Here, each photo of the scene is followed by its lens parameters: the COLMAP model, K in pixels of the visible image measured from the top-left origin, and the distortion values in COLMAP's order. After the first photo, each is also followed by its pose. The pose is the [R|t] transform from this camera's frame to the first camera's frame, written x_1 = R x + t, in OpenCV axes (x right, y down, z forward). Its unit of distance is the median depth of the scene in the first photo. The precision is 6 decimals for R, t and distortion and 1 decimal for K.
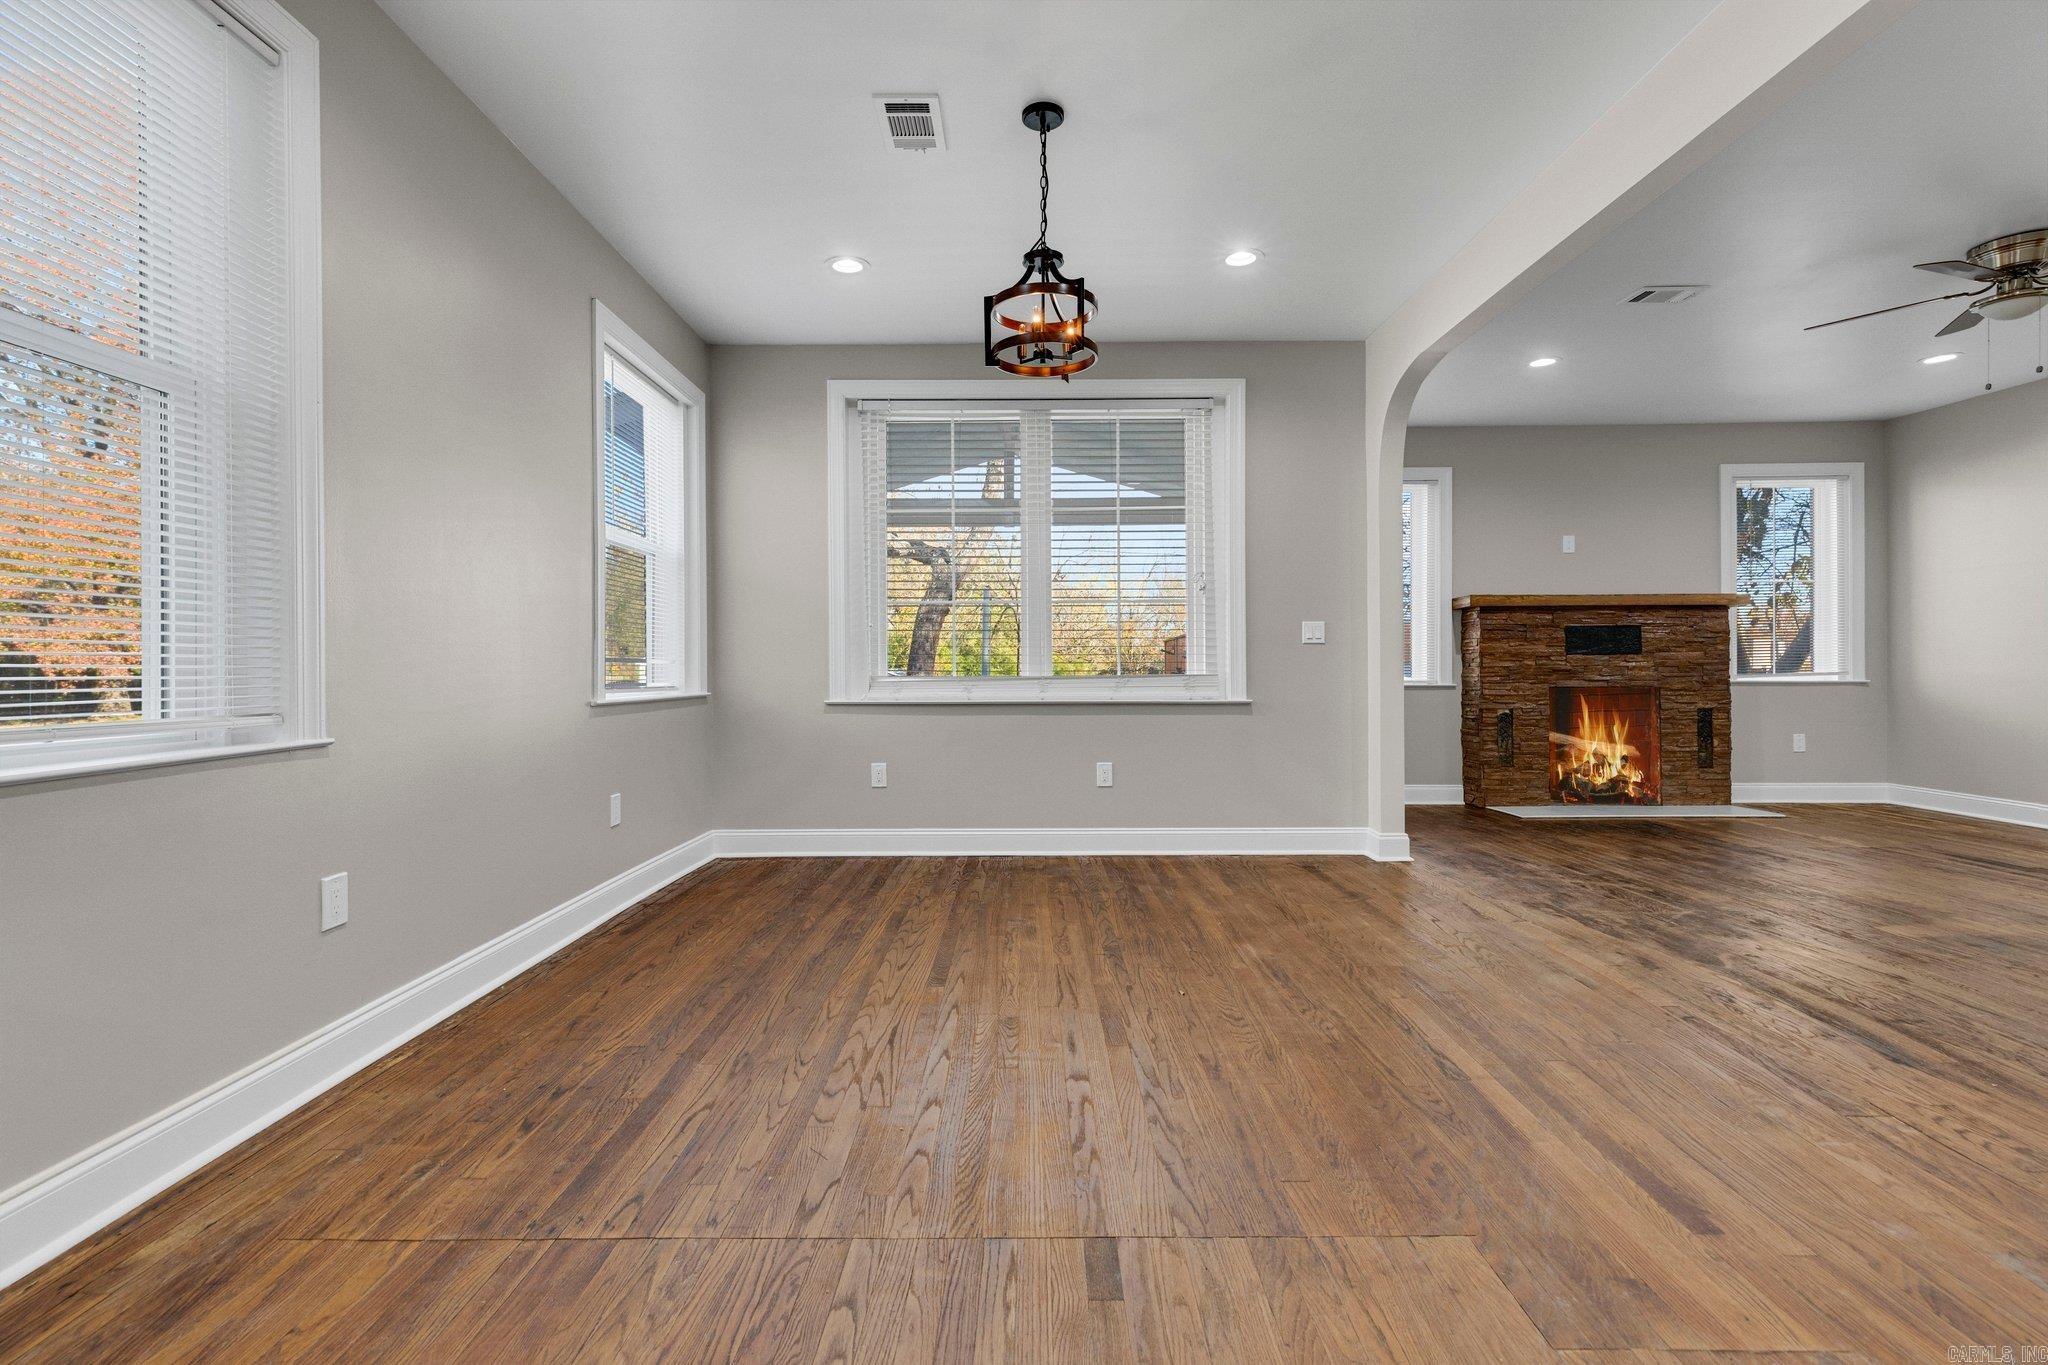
lens RADIAL K [[921.3, 0, 1019.7], [0, 921.3, 674.6], [0, 0, 1]] dist [0.006246, -0.001429]
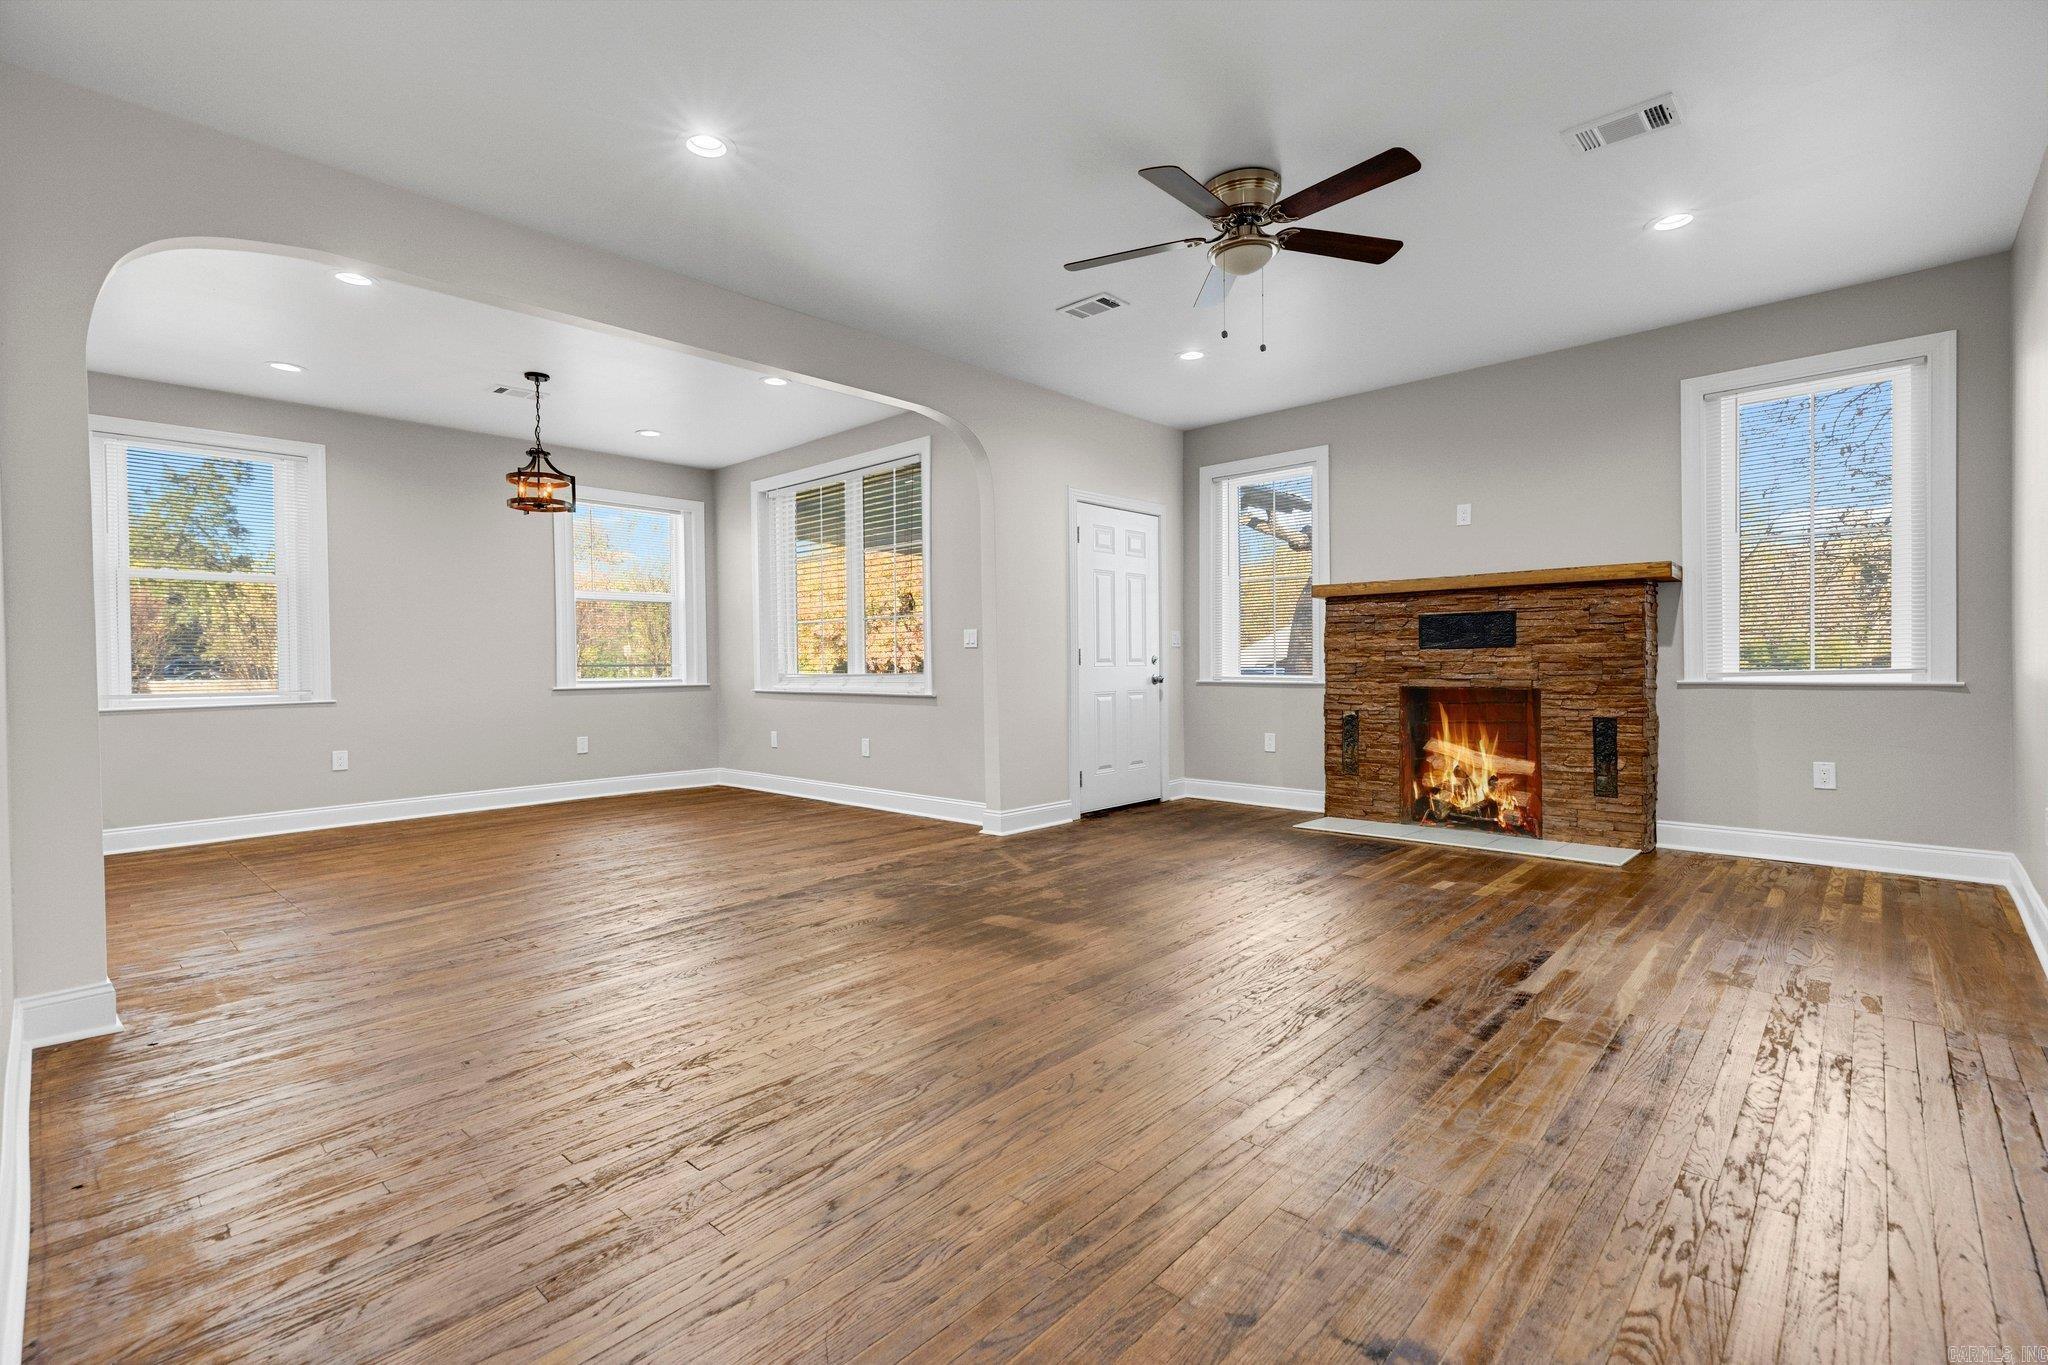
lens RADIAL K [[921.3, 0, 1024.9], [0, 921.3, 671.0], [0, 0, 1]] dist [0.006246, -0.001429]
pose [[0.739030, 0.001612, -0.673670, 1.152189], [0.004438, 0.999964, 0.007262, -0.011496], [0.673658, -0.008357, 0.738996, 0.161972]]
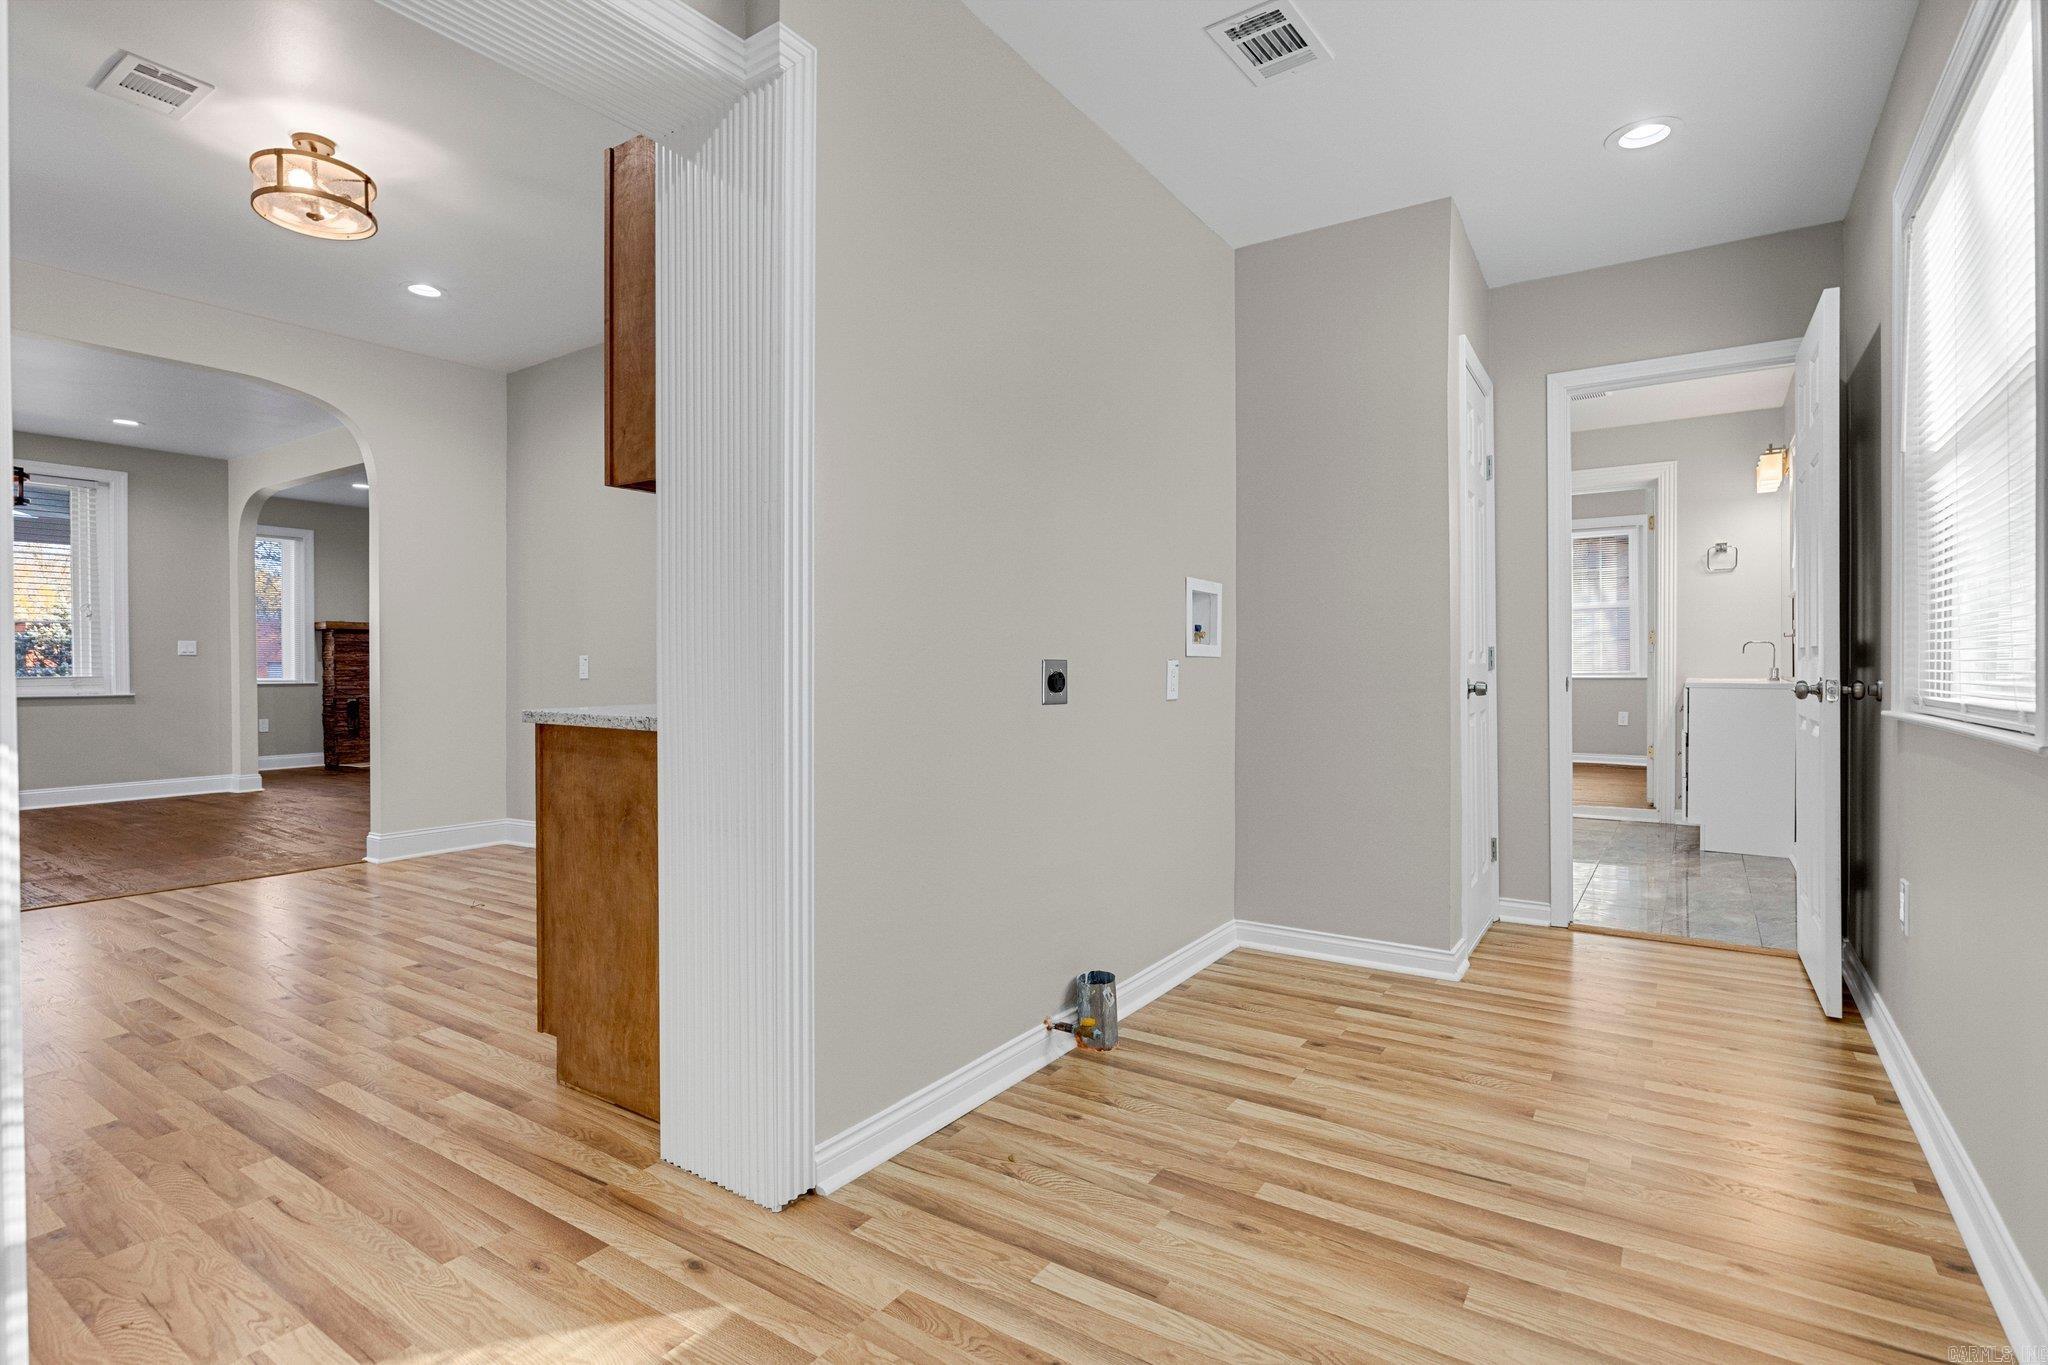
lens RADIAL K [[996.6, 0, 1020.5], [0, 996.6, 669.7], [0, 0, 1]] dist [0.001011, 0.000590]
pose [[0.556753, -0.001667, 0.830676, -0.273417], [0.007499, 0.999967, -0.003019, 0.004916], [-0.830644, 0.007910, 0.556748, -1.022320]]
